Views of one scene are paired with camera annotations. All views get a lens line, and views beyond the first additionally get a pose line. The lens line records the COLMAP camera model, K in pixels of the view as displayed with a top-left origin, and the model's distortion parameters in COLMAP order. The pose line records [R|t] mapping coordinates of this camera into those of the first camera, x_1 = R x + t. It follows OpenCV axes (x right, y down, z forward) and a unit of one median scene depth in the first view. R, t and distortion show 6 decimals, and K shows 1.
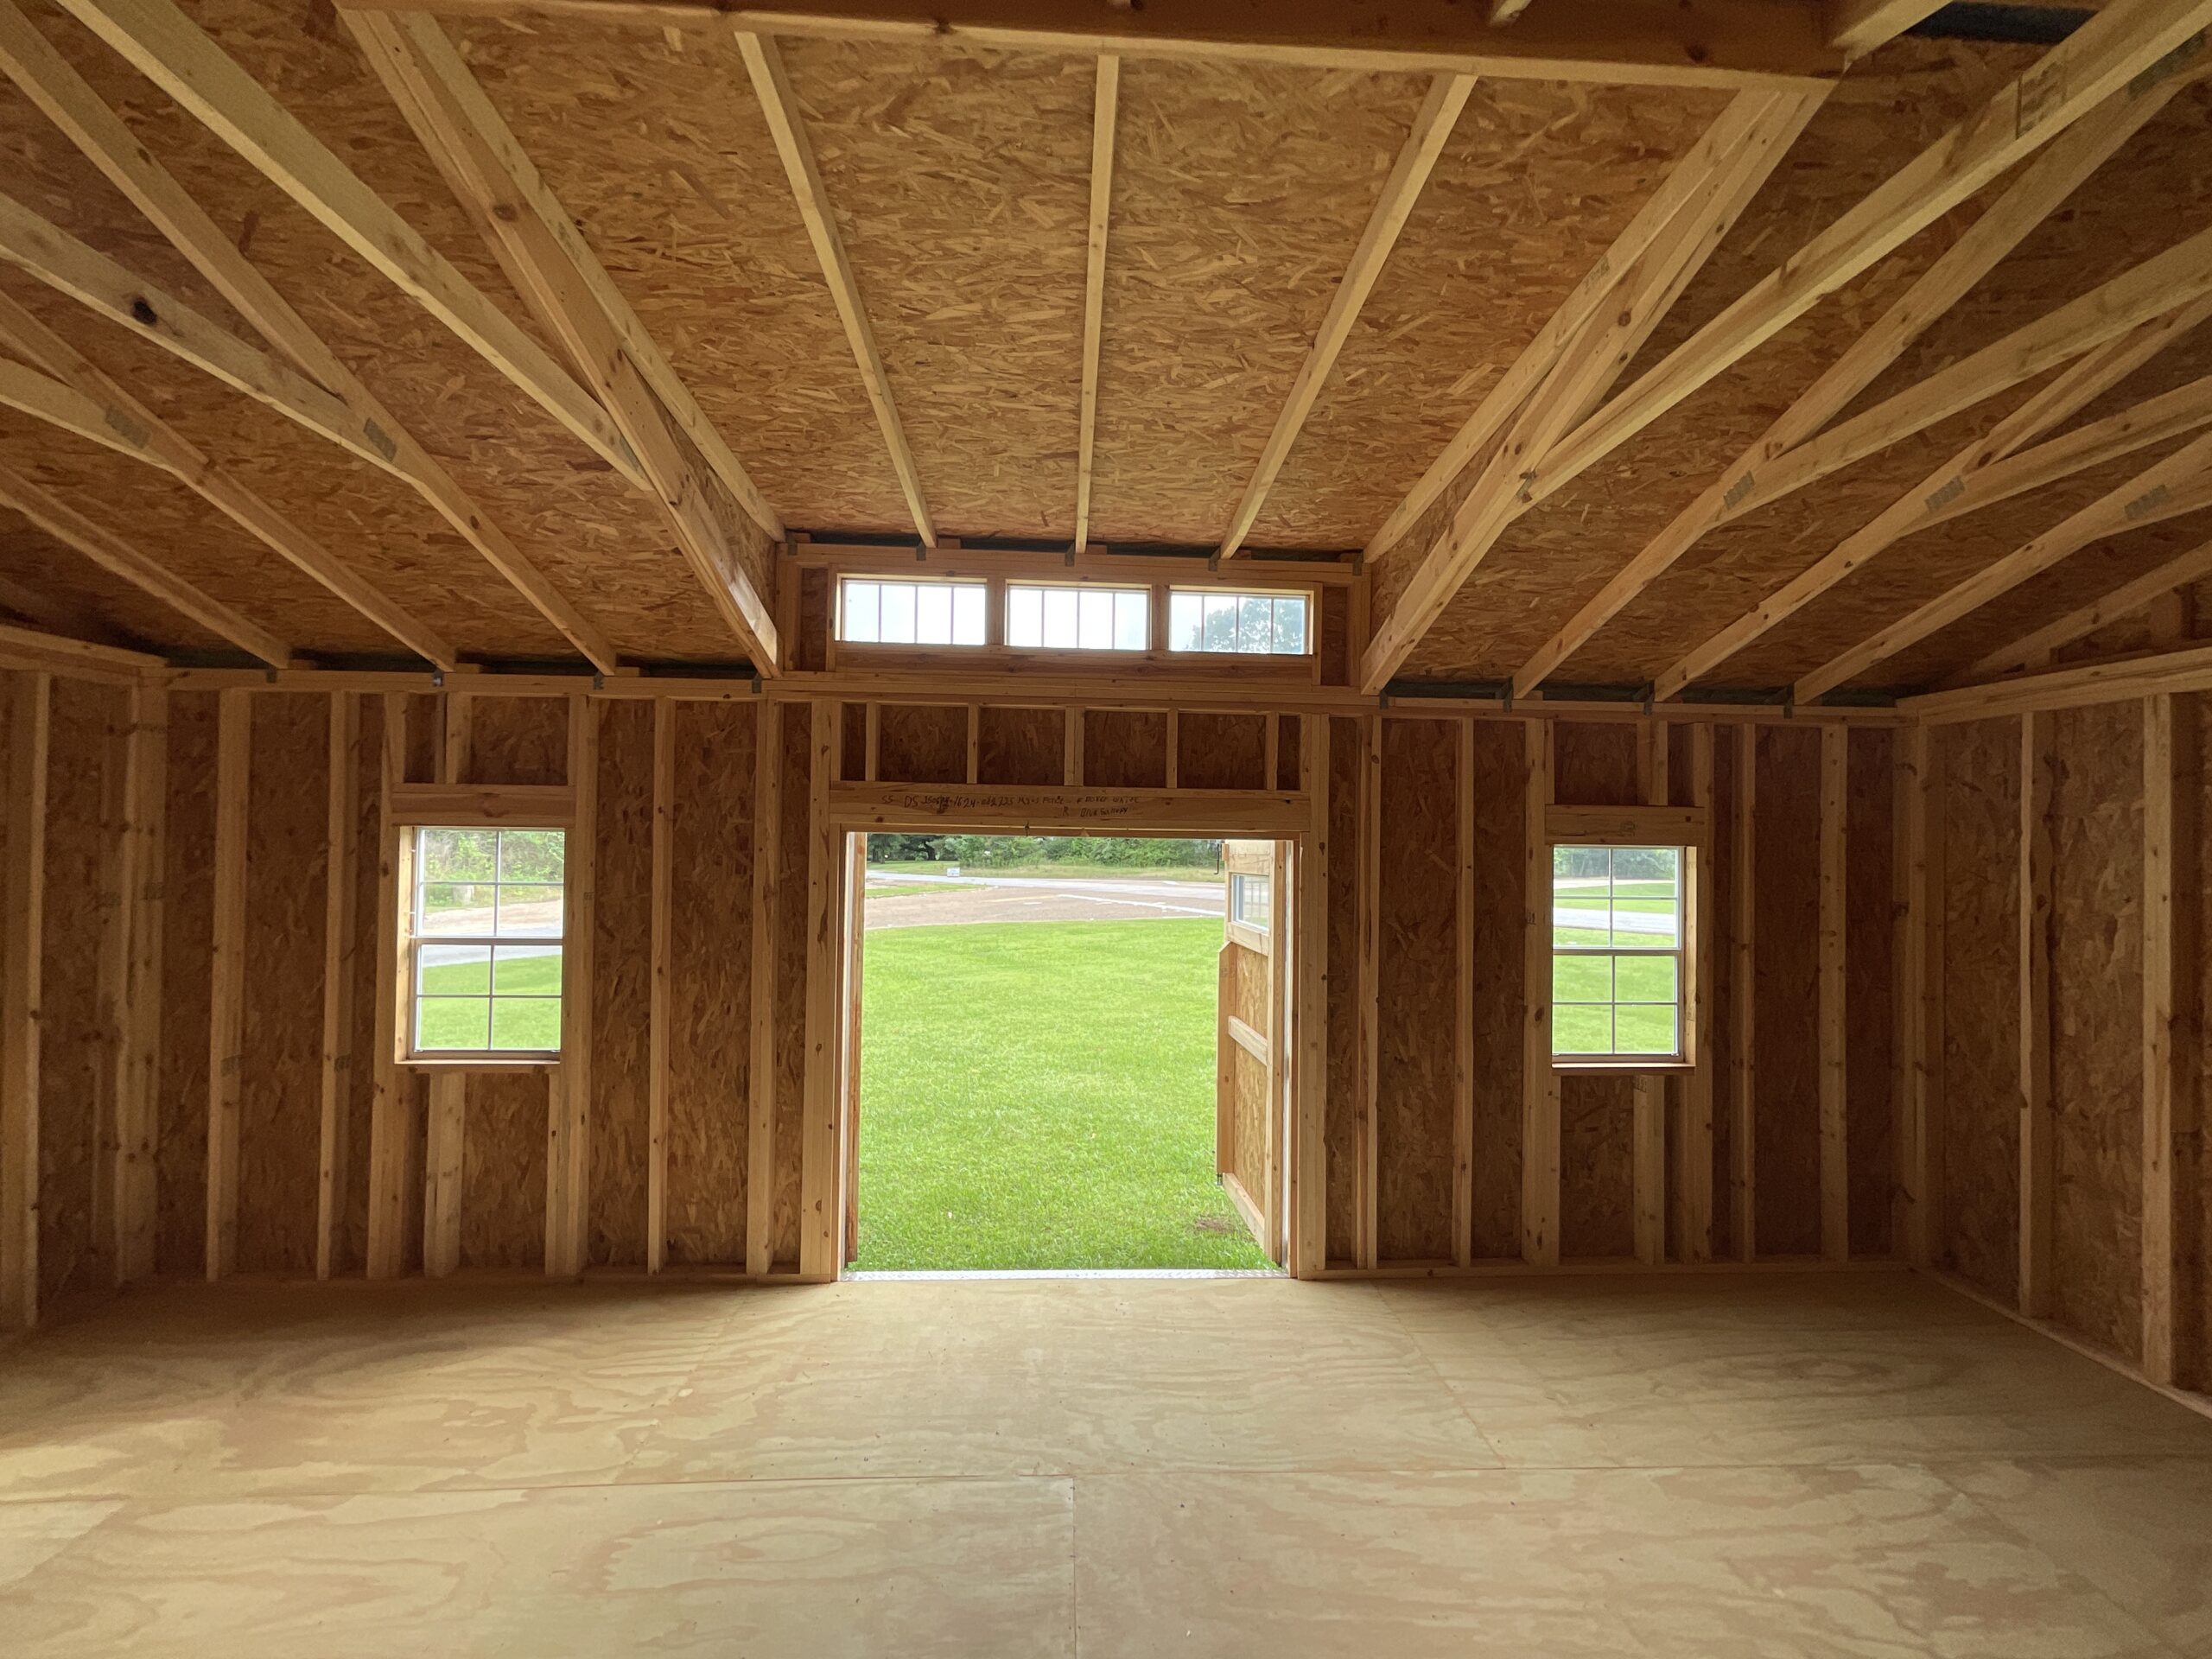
lens RADIAL K [[898.1, 0, 1111.7], [0, 898.1, 834.4], [0, 0, 1]] dist [0.004400, 0.000045]
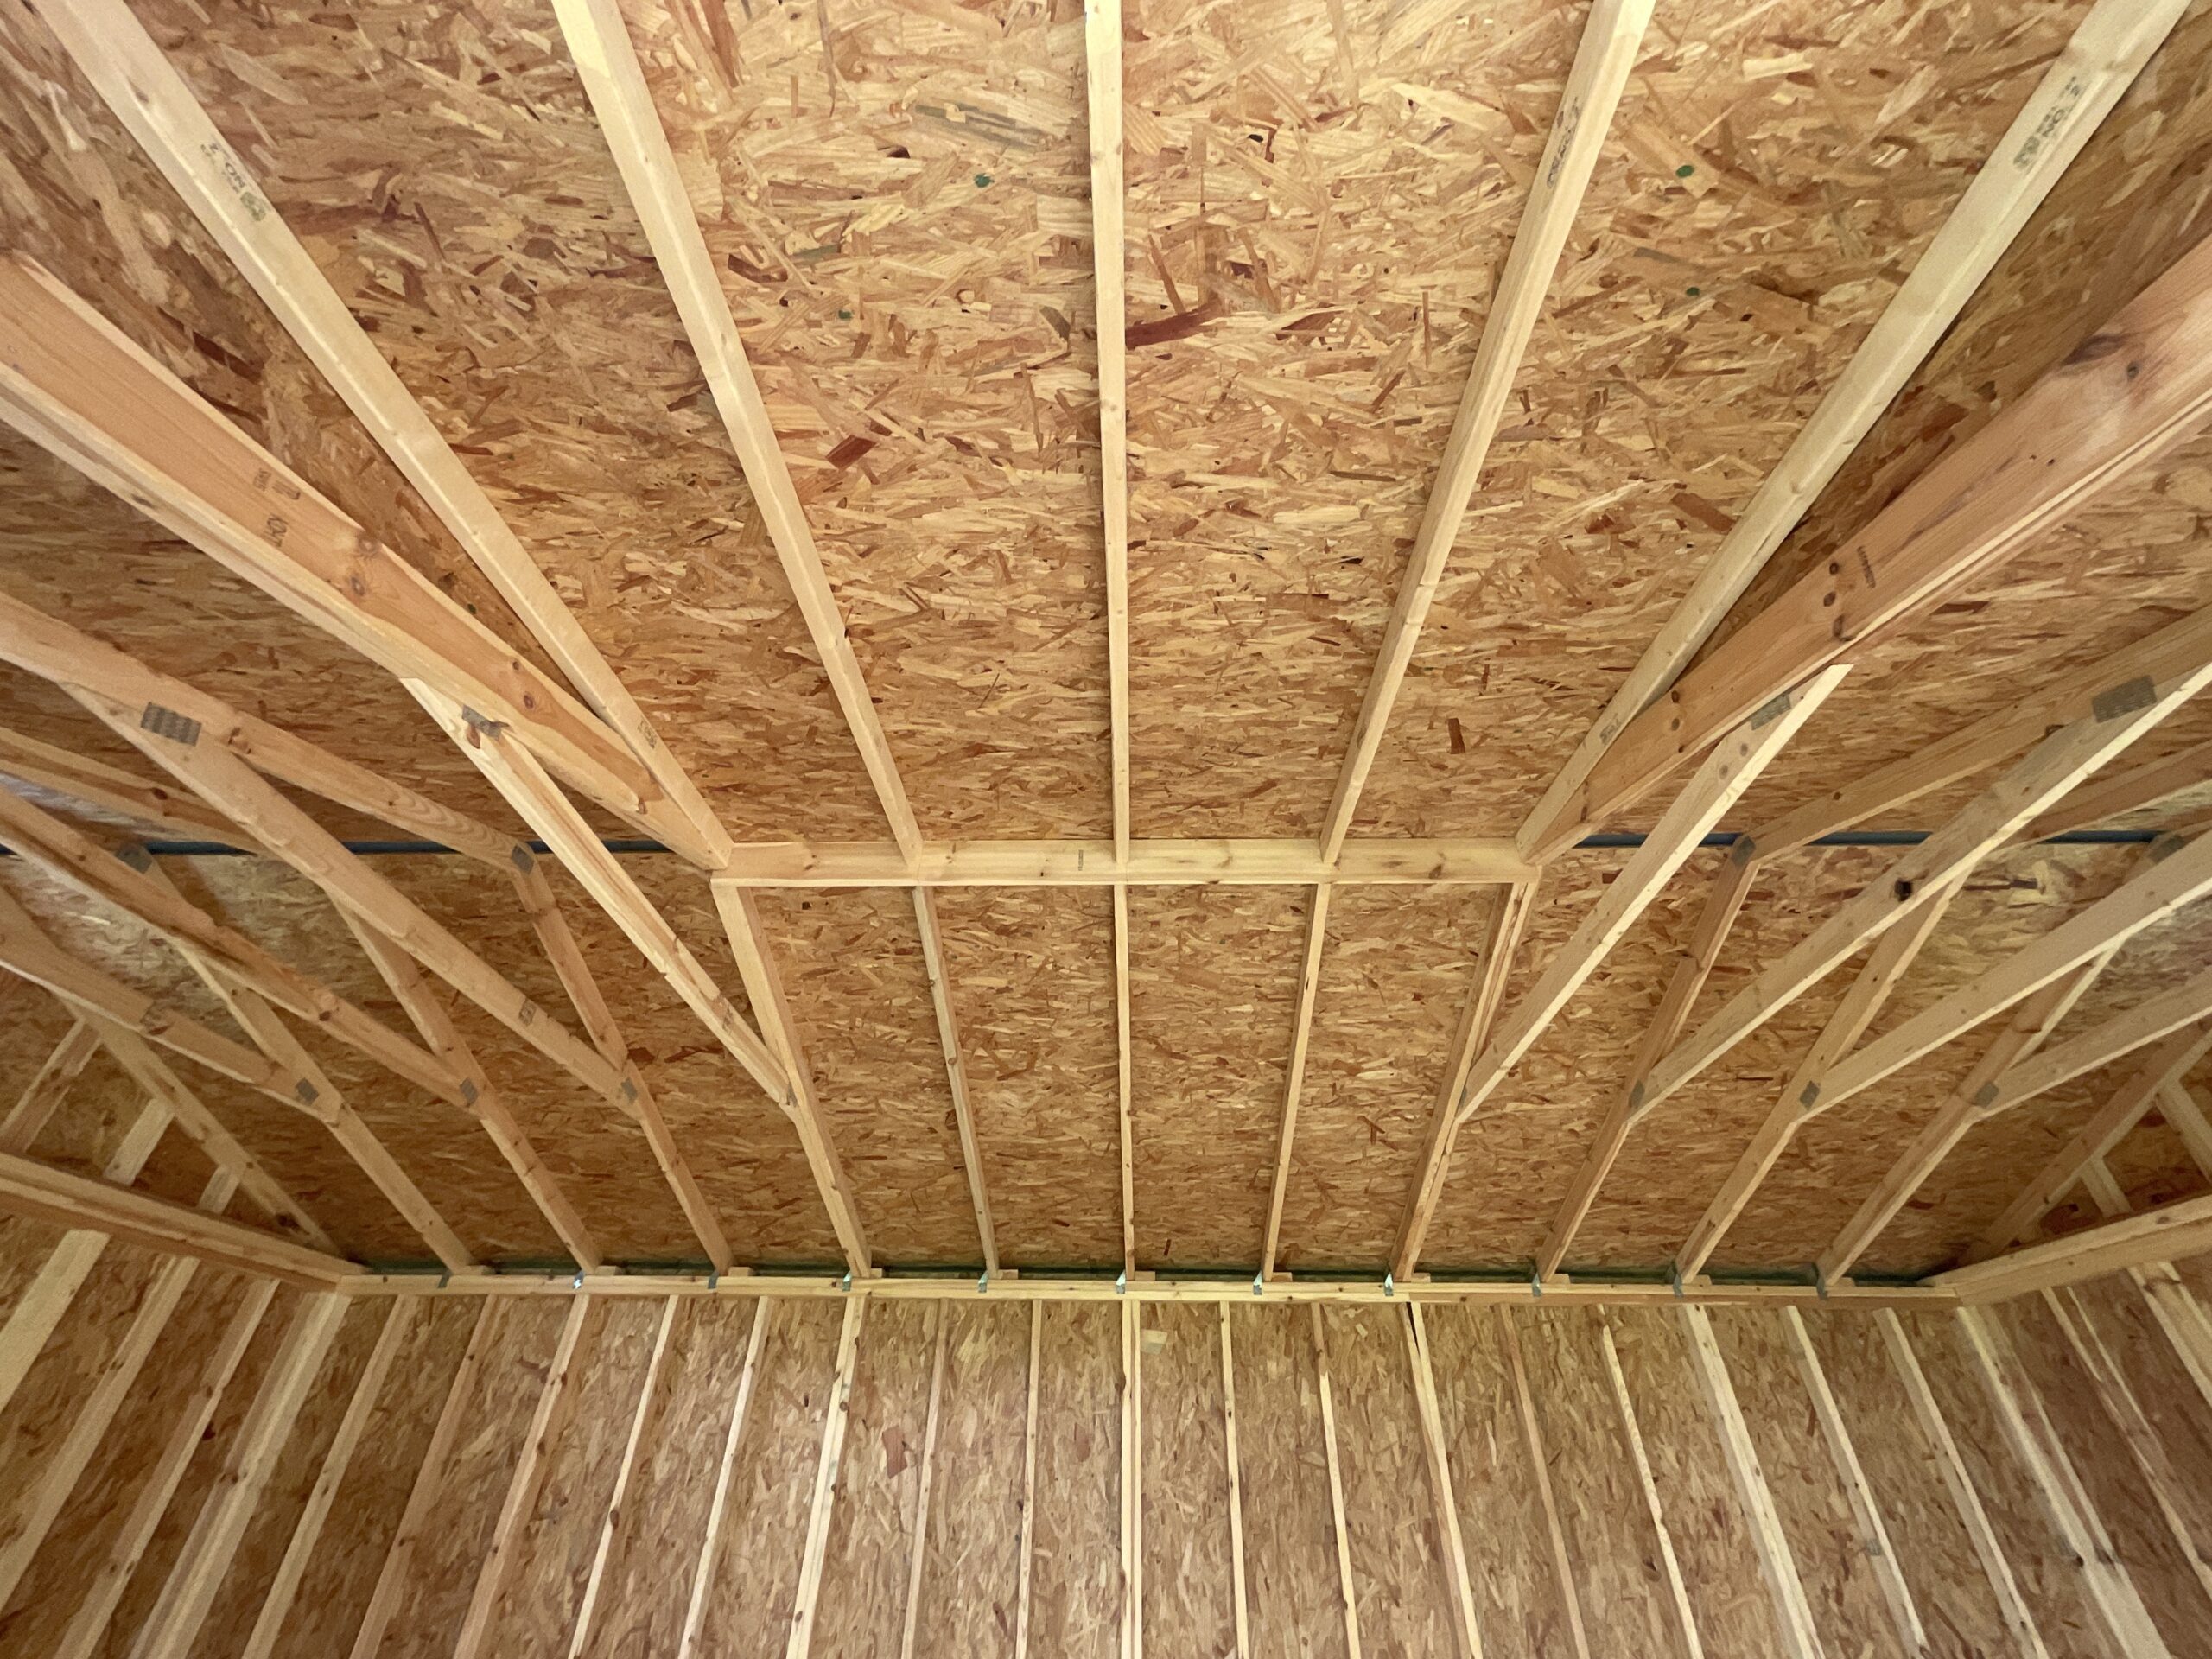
lens RADIAL K [[898.1, 0, 1111.7], [0, 898.1, 834.4], [0, 0, 1]] dist [0.004400, 0.000045]
pose [[-0.996469, 0.027507, 0.079323, -0.050460], [-0.026108, 0.796443, -0.604150, 0.059064], [-0.079795, -0.604087, -0.792913, 1.017109]]
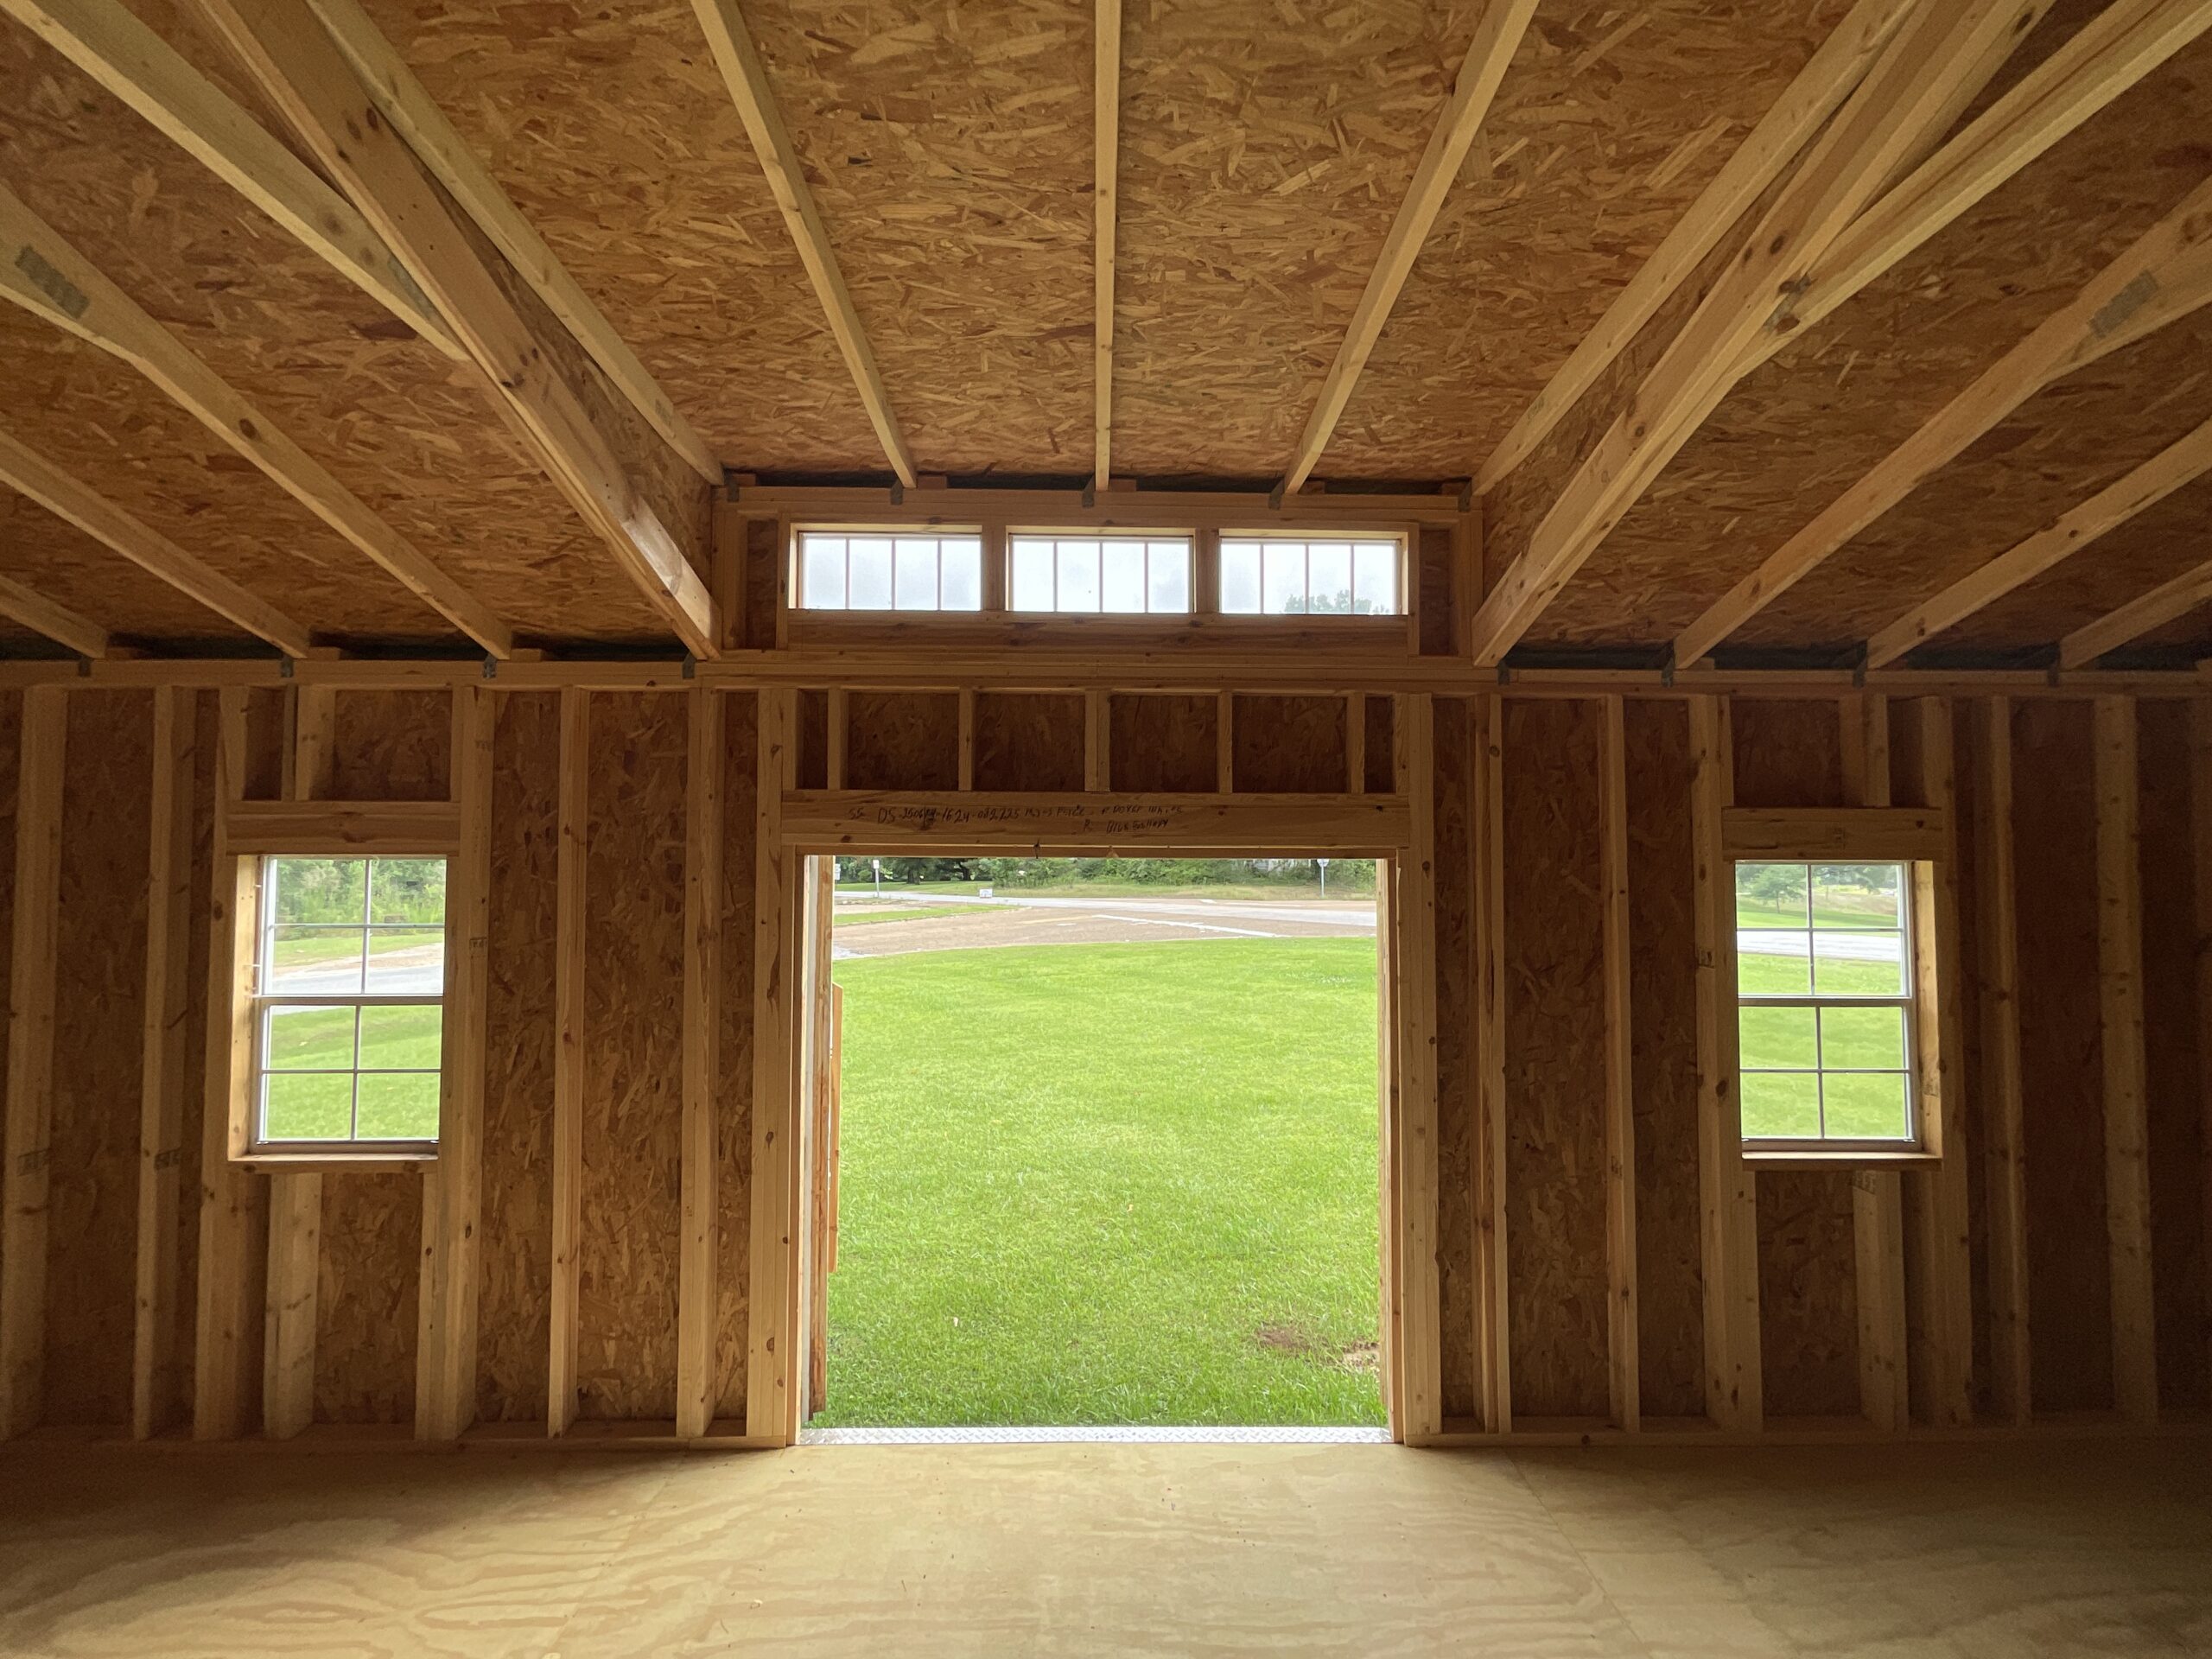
lens RADIAL K [[898.1, 0, 1111.7], [0, 898.1, 834.4], [0, 0, 1]] dist [0.004400, 0.000045]
pose [[0.999165, -0.013400, -0.038606, -0.000860], [0.012607, 0.999706, -0.020713, -0.001458], [0.038872, 0.020209, 0.999040, 0.239816]]
